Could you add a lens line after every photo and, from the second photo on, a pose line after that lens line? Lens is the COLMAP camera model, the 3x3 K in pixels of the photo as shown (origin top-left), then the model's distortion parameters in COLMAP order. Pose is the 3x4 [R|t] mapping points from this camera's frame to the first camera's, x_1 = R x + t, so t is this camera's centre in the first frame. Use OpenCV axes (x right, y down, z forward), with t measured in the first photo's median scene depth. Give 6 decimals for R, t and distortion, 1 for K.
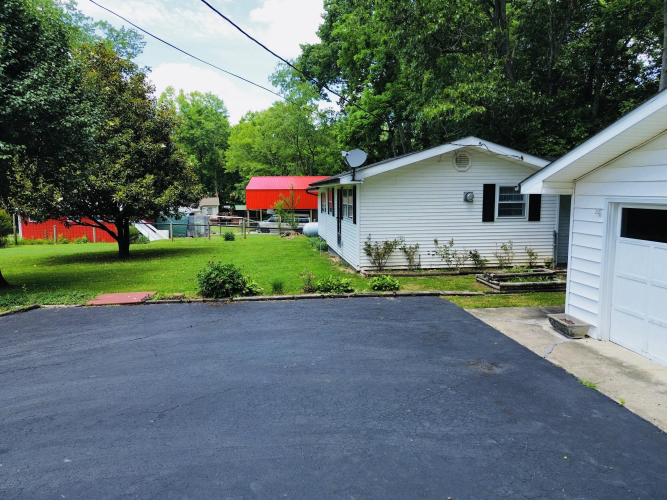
lens RADIAL K [[473.5, 0, 333.6], [0, 473.5, 248.5], [0, 0, 1]] dist [0.059895, -0.054256]
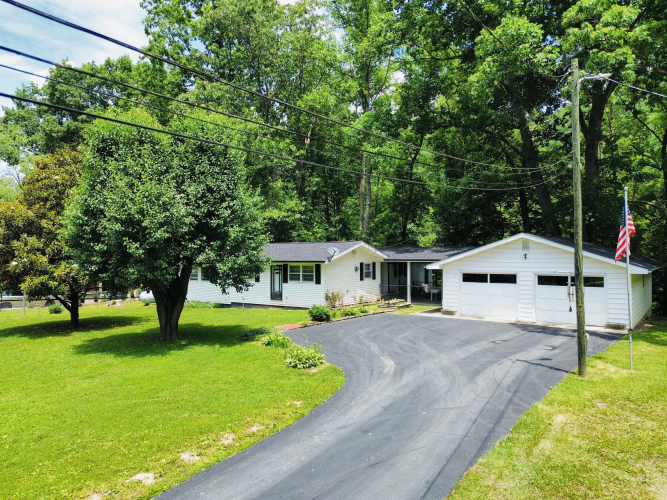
lens RADIAL K [[473.5, 0, 333.1], [0, 473.5, 250.6], [0, 0, 1]] dist [0.059895, -0.054256]
pose [[0.697669, 0.006814, 0.716387, -1.247701], [0.087176, 0.991717, -0.094331, -0.002348], [-0.711096, 0.128263, 0.691296, -0.348890]]
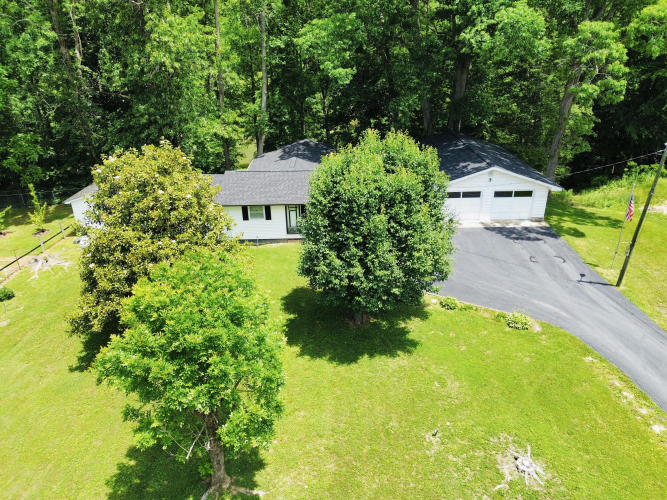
lens RADIAL K [[473.5, 0, 332.4], [0, 473.5, 245.4], [0, 0, 1]] dist [0.059895, -0.054256]
pose [[0.098637, -0.396632, 0.912663, -1.988743], [0.134097, 0.914068, 0.382750, -0.775250], [-0.986047, 0.084632, 0.143348, 0.739979]]
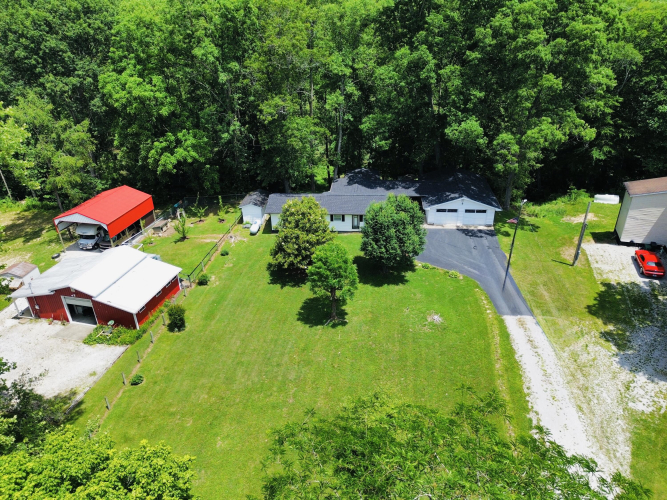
lens RADIAL K [[473.5, 0, 336.9], [0, 473.5, 245.4], [0, 0, 1]] dist [0.059895, -0.054256]
pose [[0.194357, -0.439362, 0.877033, -3.808845], [0.131867, 0.897669, 0.420478, -1.684147], [-0.972027, 0.033929, 0.232405, 0.404965]]
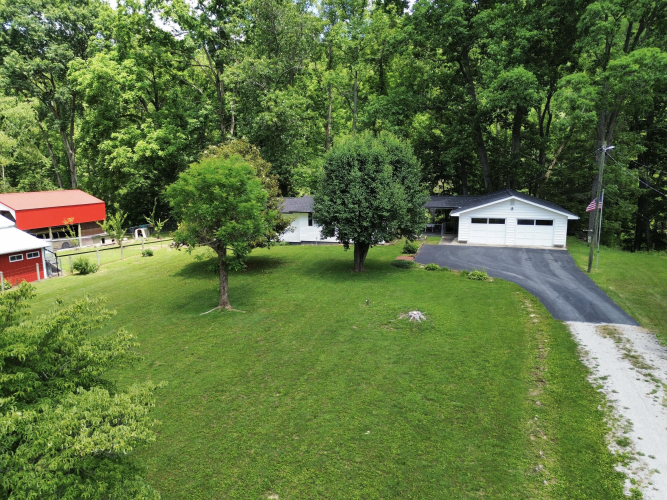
lens RADIAL K [[473.5, 0, 339.1], [0, 473.5, 247.1], [0, 0, 1]] dist [0.059895, -0.054256]
pose [[0.383180, -0.146365, 0.912003, -2.589110], [0.112197, 0.987430, 0.111330, -0.274695], [-0.916834, 0.059665, 0.394785, 0.133227]]
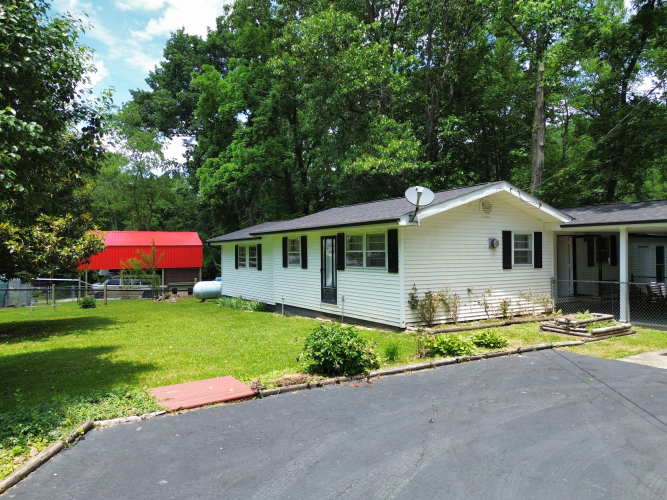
lens RADIAL K [[473.5, 0, 330.7], [0, 473.5, 250.9], [0, 0, 1]] dist [0.059895, -0.054256]
pose [[0.913450, 0.001606, 0.406948, -0.408195], [0.049605, 0.992096, -0.115262, 0.001101], [-0.403916, 0.125472, 0.906150, 0.260519]]
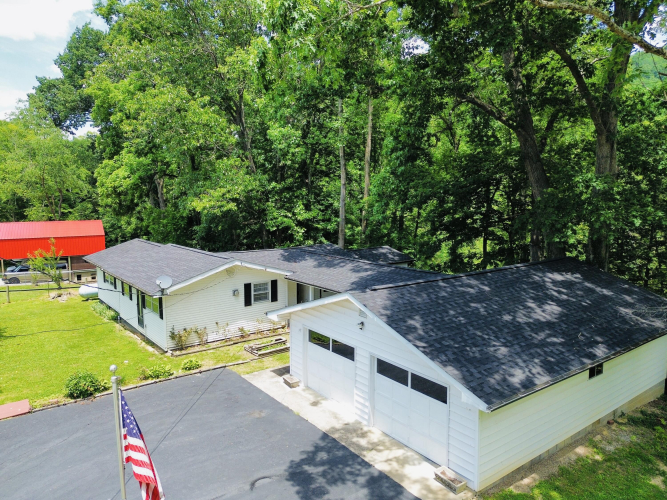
lens RADIAL K [[473.5, 0, 334.3], [0, 473.5, 245.9], [0, 0, 1]] dist [0.059895, -0.054256]
pose [[0.866579, -0.051171, 0.496409, -0.212449], [0.056835, 0.998377, 0.003699, -0.252033], [-0.495792, 0.025008, 0.868081, -0.551506]]
